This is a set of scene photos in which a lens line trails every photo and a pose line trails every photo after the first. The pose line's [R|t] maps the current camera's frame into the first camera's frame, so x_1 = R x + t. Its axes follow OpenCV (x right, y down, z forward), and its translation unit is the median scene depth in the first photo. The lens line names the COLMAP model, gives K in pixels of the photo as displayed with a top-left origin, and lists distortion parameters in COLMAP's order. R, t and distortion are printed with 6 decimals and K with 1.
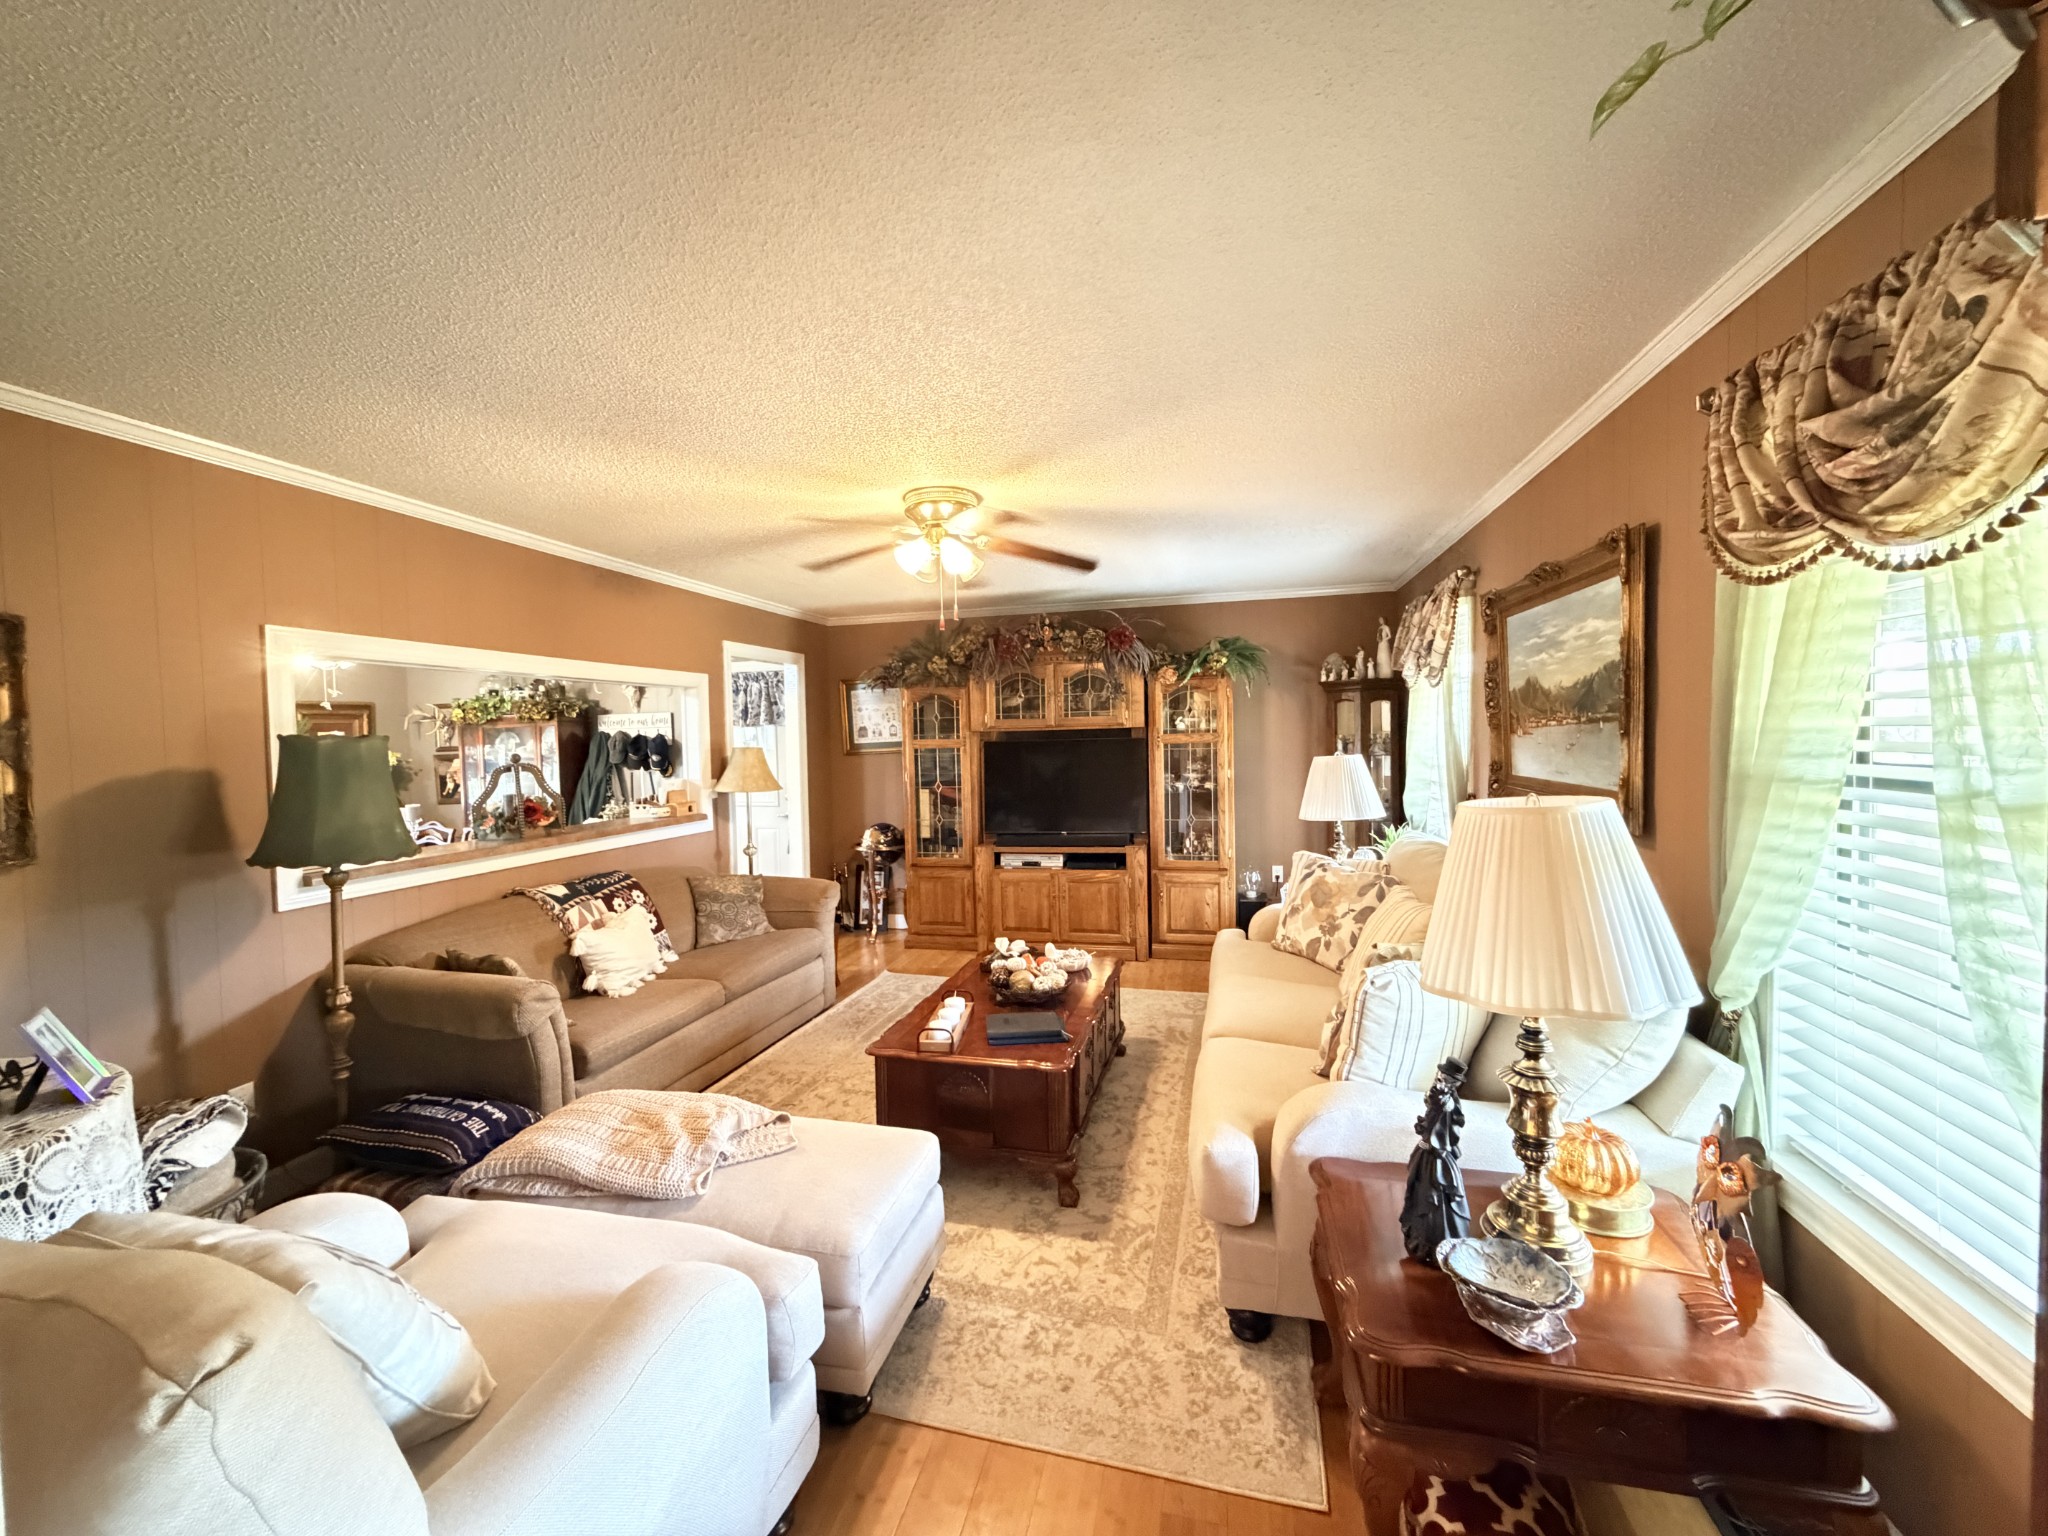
lens RADIAL K [[812.0, 0, 1018.9], [0, 812.0, 767.5], [0, 0, 1]] dist [0.001185, -0.000054]
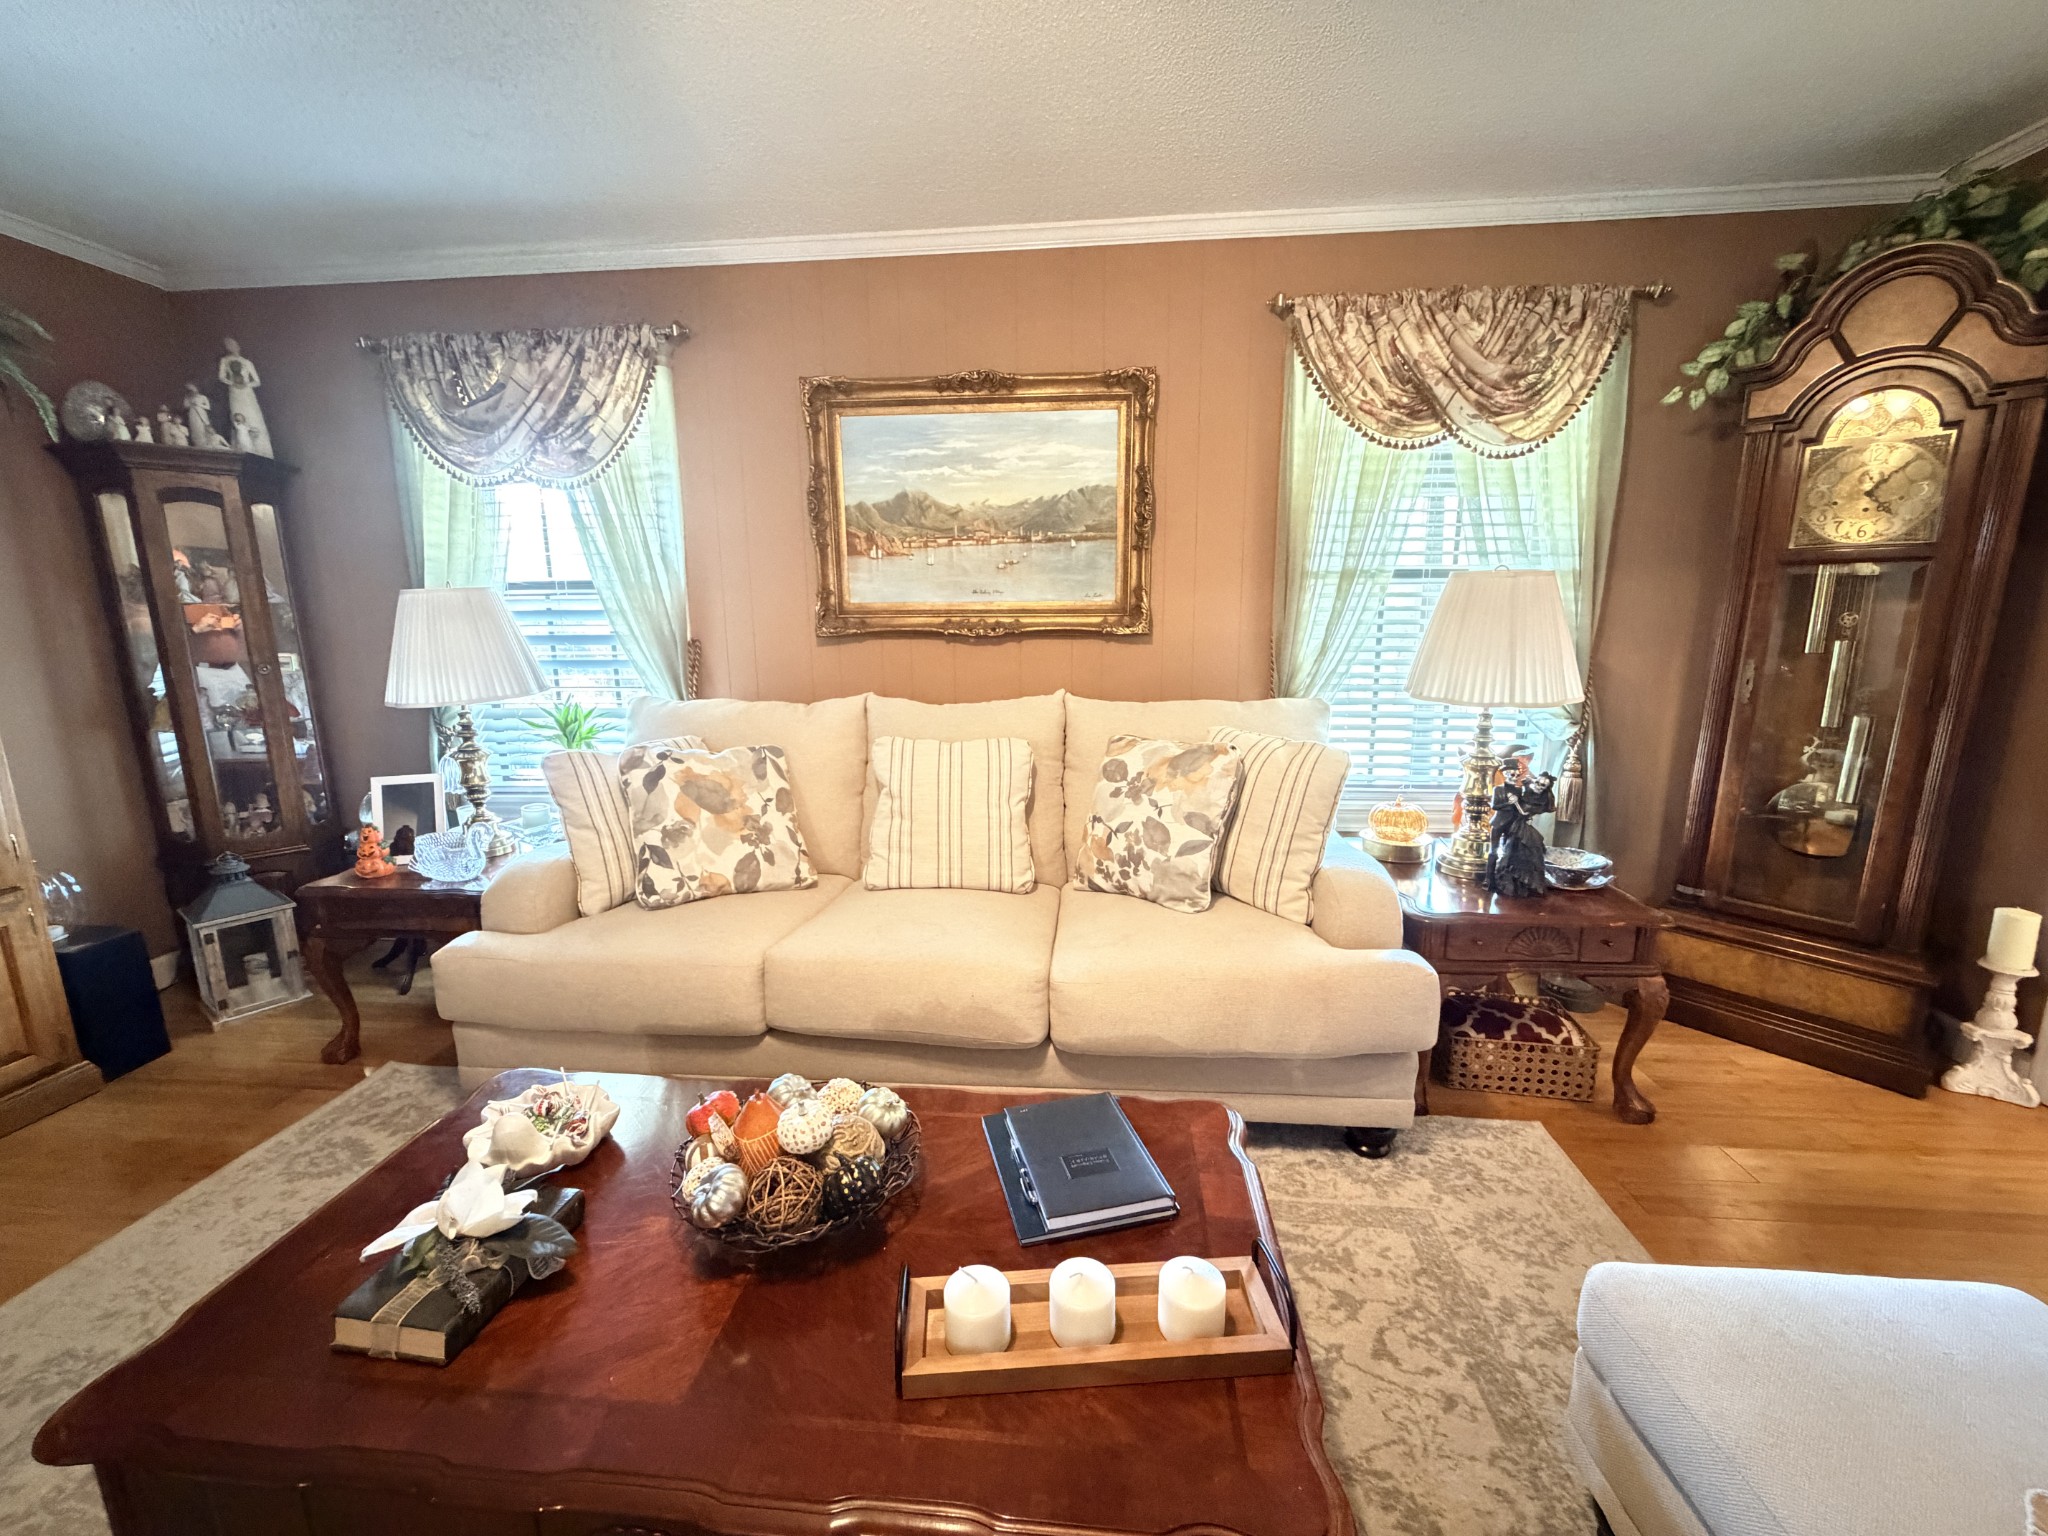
lens RADIAL K [[812.0, 0, 1040.1], [0, 812.0, 766.8], [0, 0, 1]] dist [0.001185, -0.000054]
pose [[-0.133780, -0.173892, 0.975635, -0.127904], [0.047997, 0.982193, 0.181642, 0.013154], [-0.989848, 0.071128, -0.123051, 0.361648]]
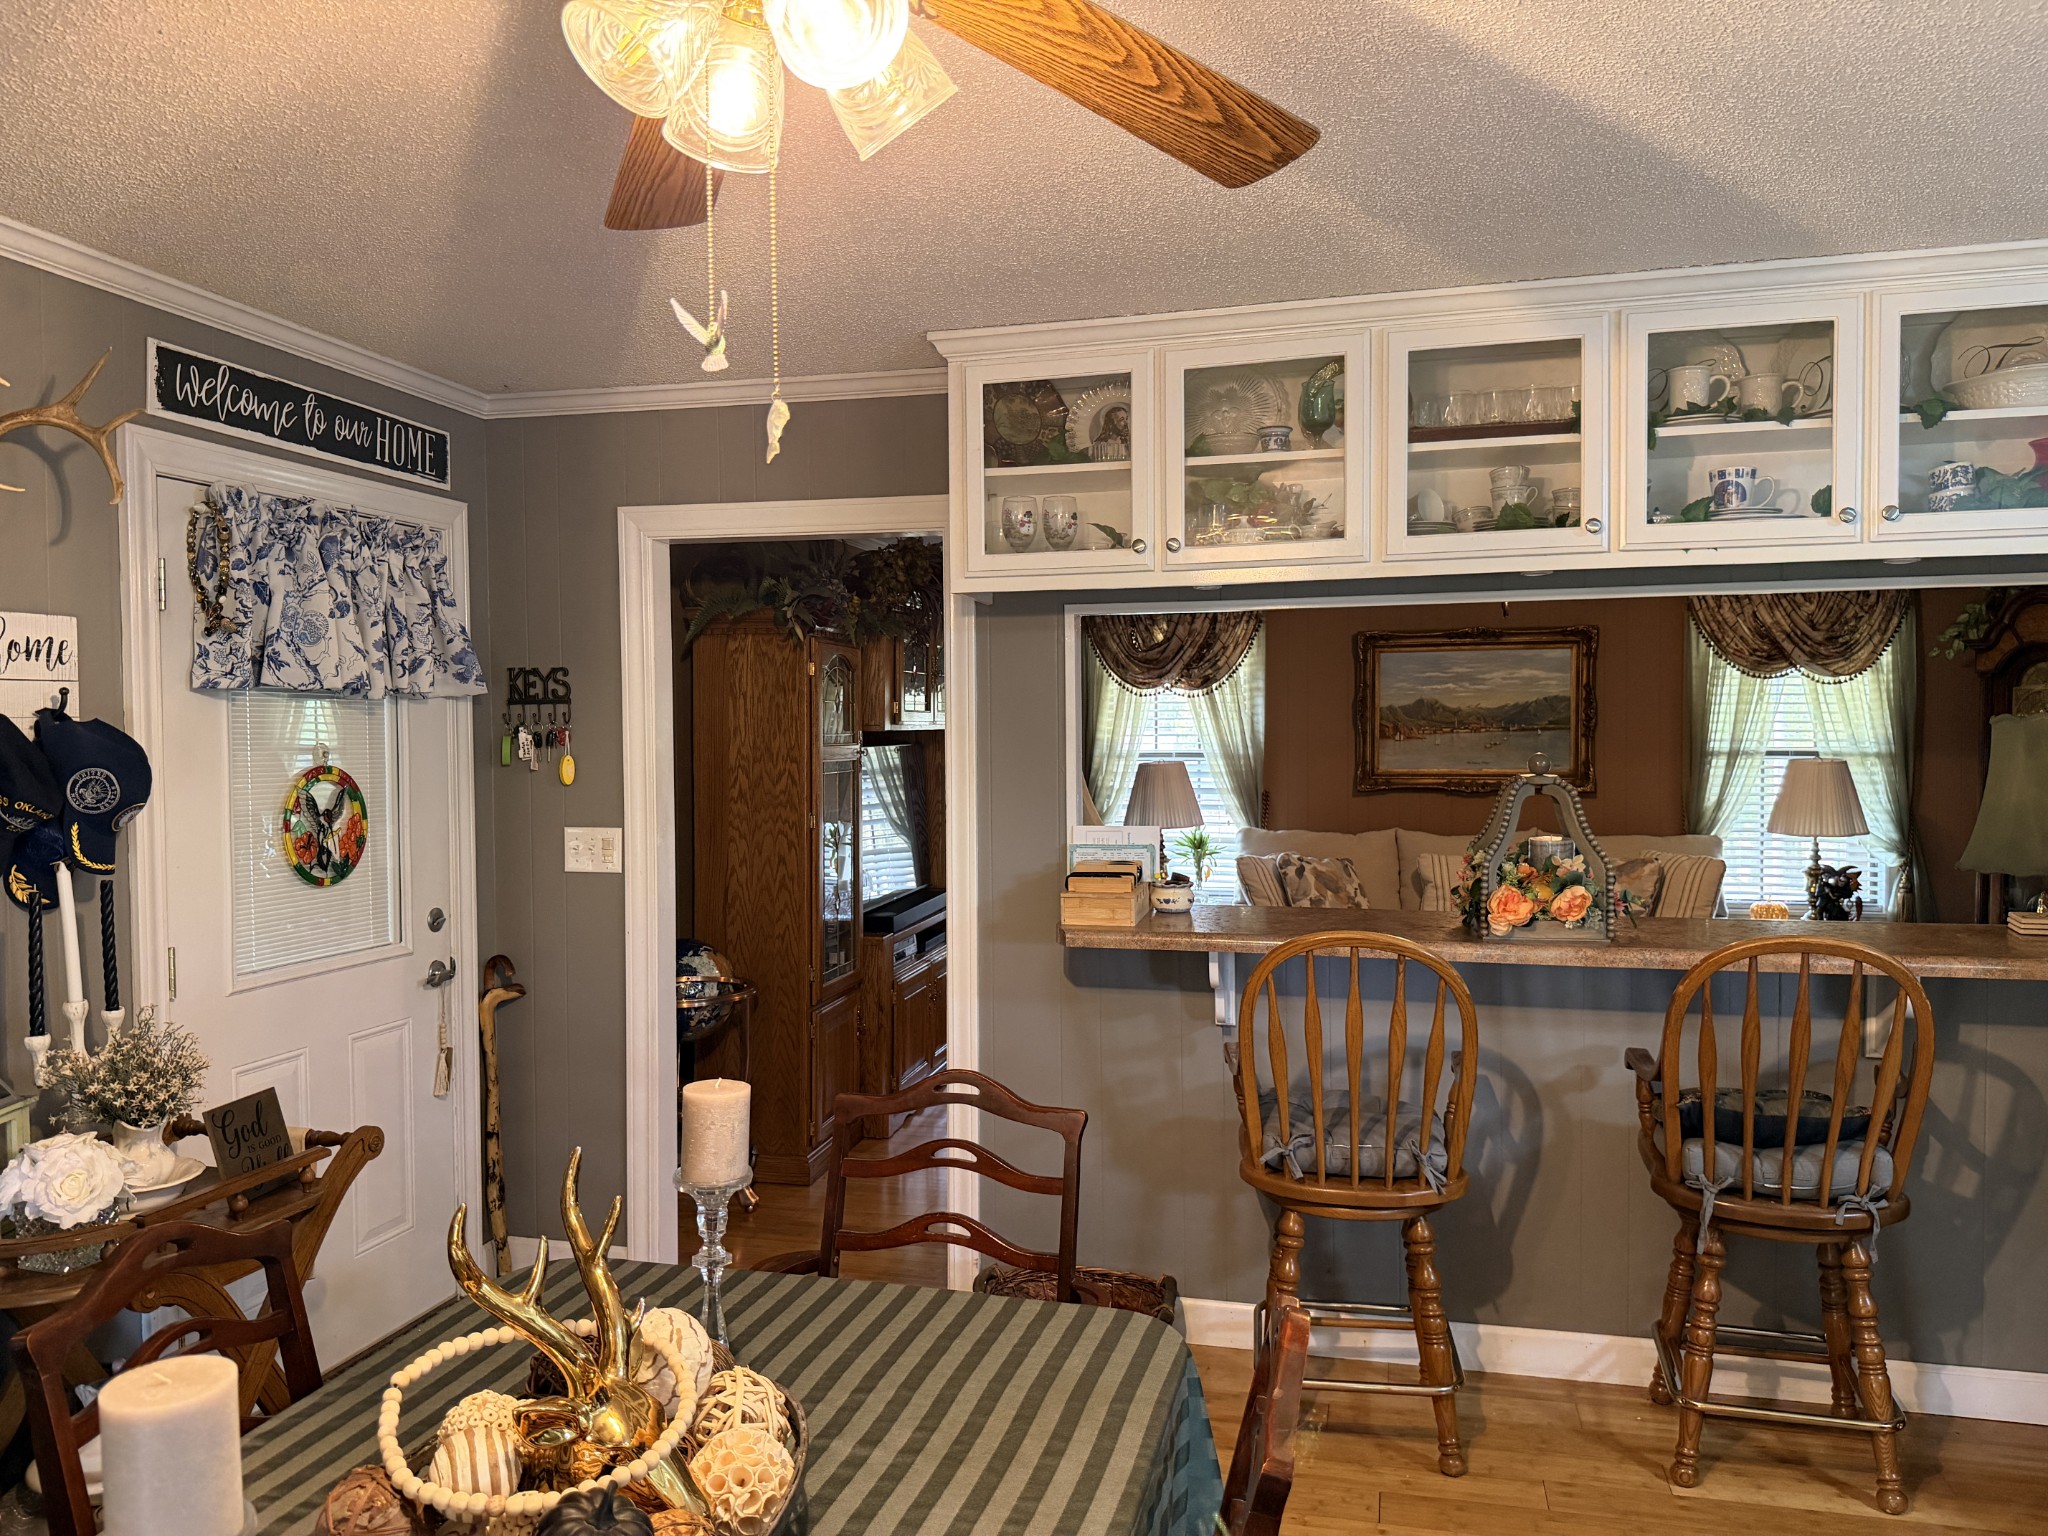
lens RADIAL K [[1410.0, 0, 1009.8], [0, 1410.0, 785.1], [0, 0, 1]] dist [-0.002826, -0.005528]
pose [[0.058845, -0.014185, 0.998166, -0.698812], [0.042624, 0.999023, 0.011685, -0.007653], [-0.997357, 0.041858, 0.059392, 0.584469]]
